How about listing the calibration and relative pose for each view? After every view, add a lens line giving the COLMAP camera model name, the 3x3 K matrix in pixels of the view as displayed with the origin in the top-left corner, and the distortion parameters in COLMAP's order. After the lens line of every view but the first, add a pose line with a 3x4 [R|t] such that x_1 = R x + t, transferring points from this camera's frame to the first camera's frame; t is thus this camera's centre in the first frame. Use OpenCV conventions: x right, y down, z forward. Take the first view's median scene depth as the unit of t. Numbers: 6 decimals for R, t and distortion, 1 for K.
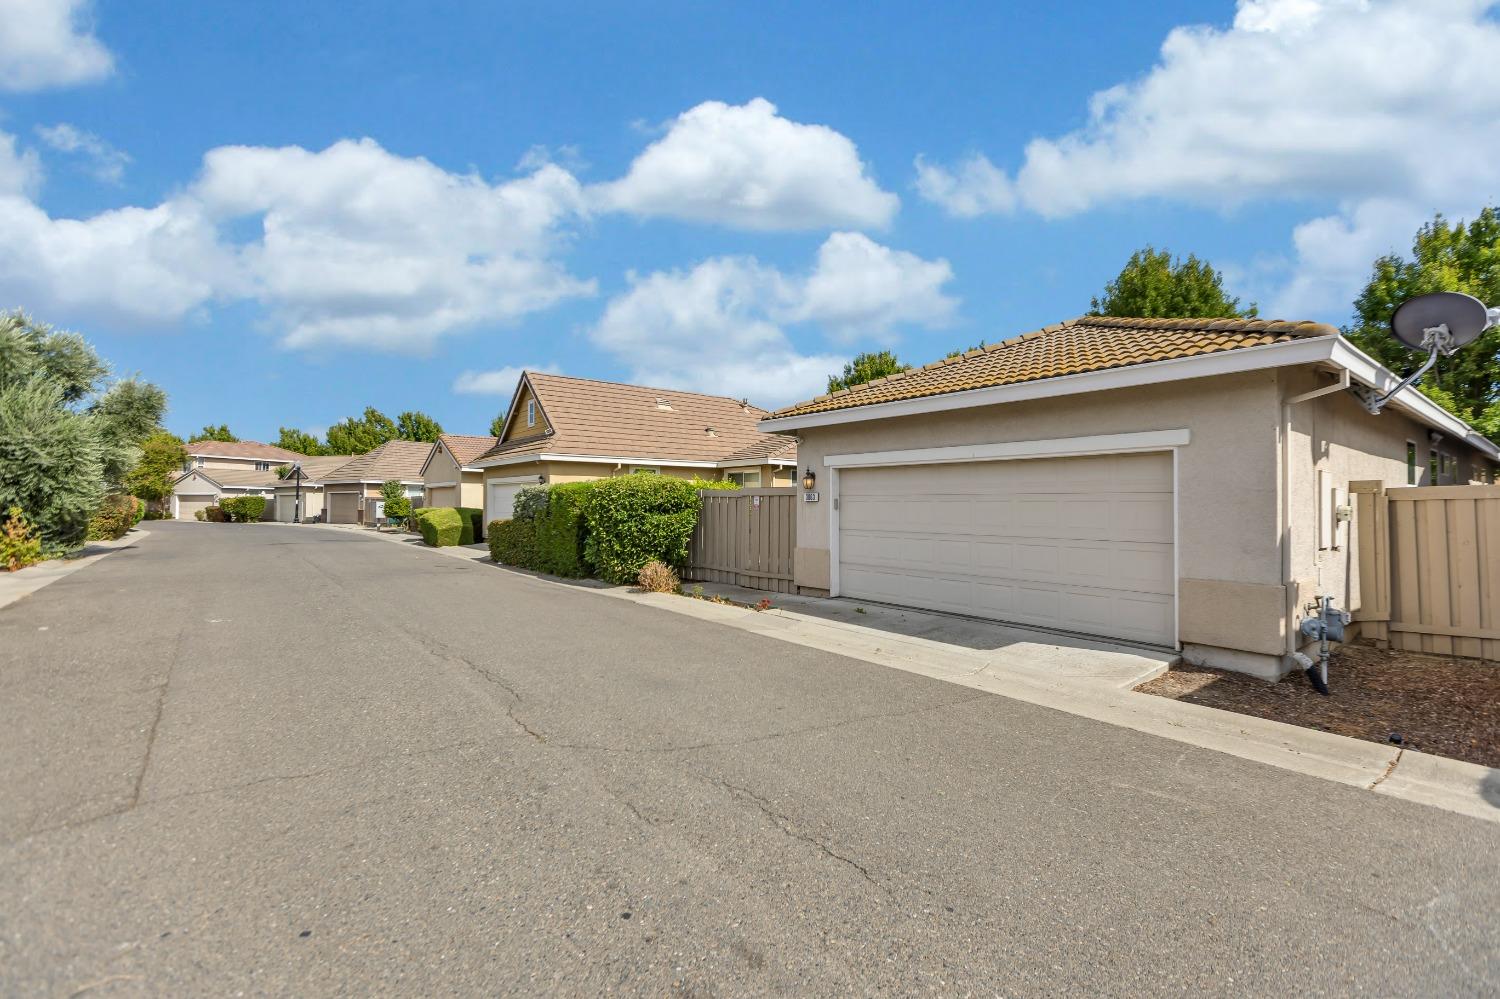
lens RADIAL K [[663.6, 0, 750.0], [0, 663.6, 499.5], [0, 0, 1]] dist [-0.001092, -0.000161]
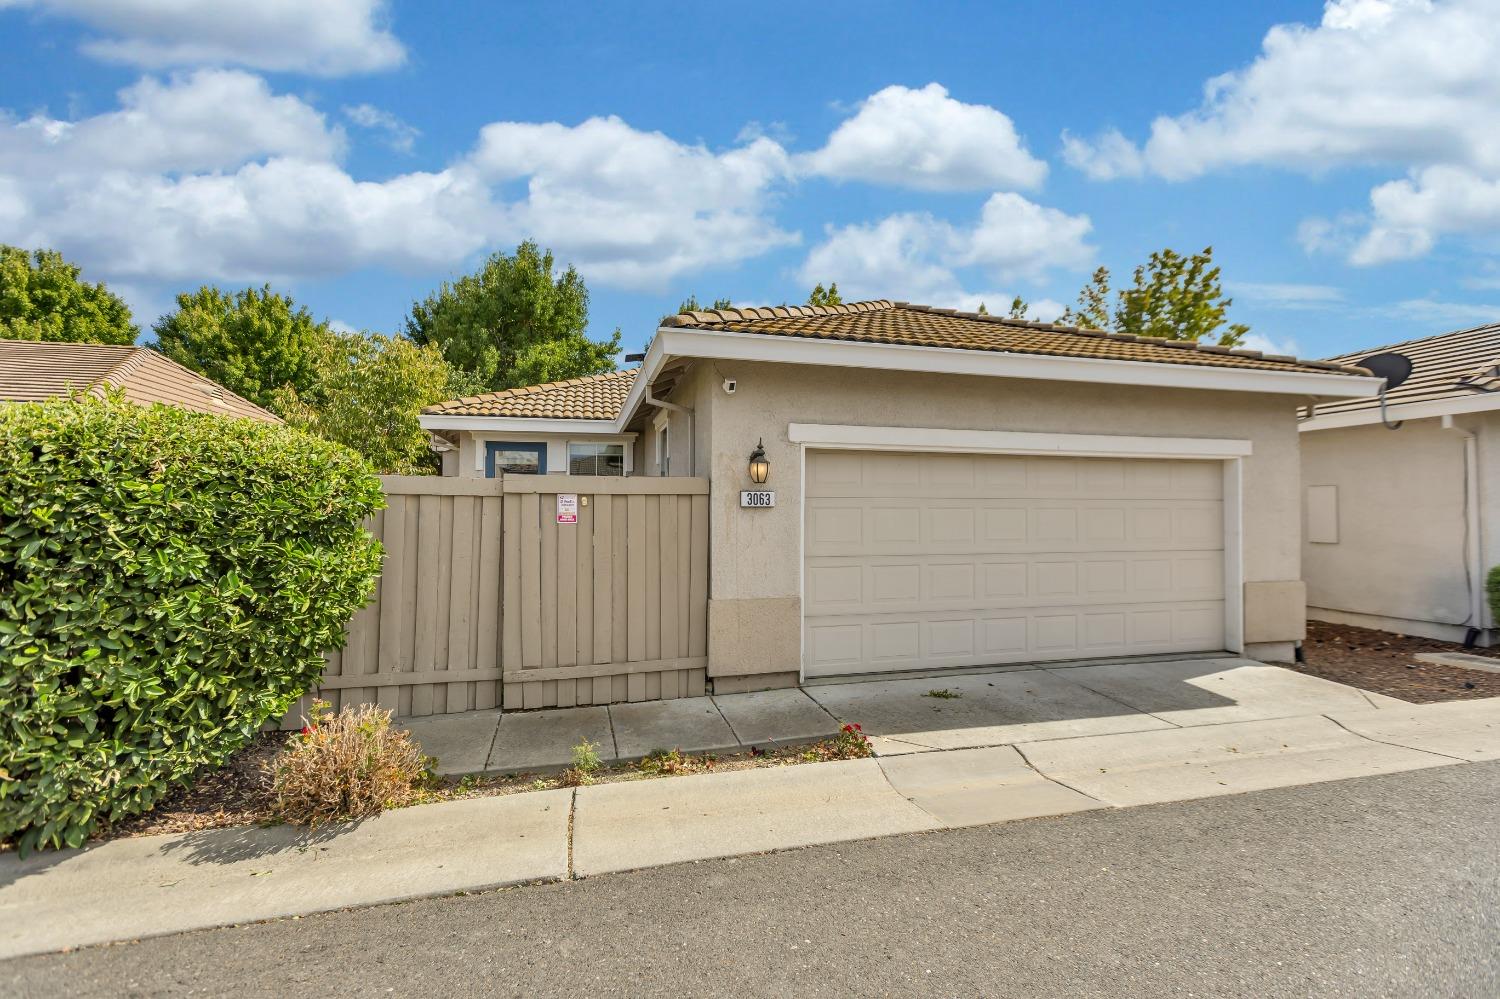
lens RADIAL K [[663.6, 0, 750.0], [0, 663.6, 499.5], [0, 0, 1]] dist [-0.001092, -0.000161]
pose [[0.398394, 0.011684, 0.917140, -0.454471], [-0.006257, 0.999930, -0.010020, 0.002213], [-0.917193, -0.001747, 0.398440, 0.948745]]
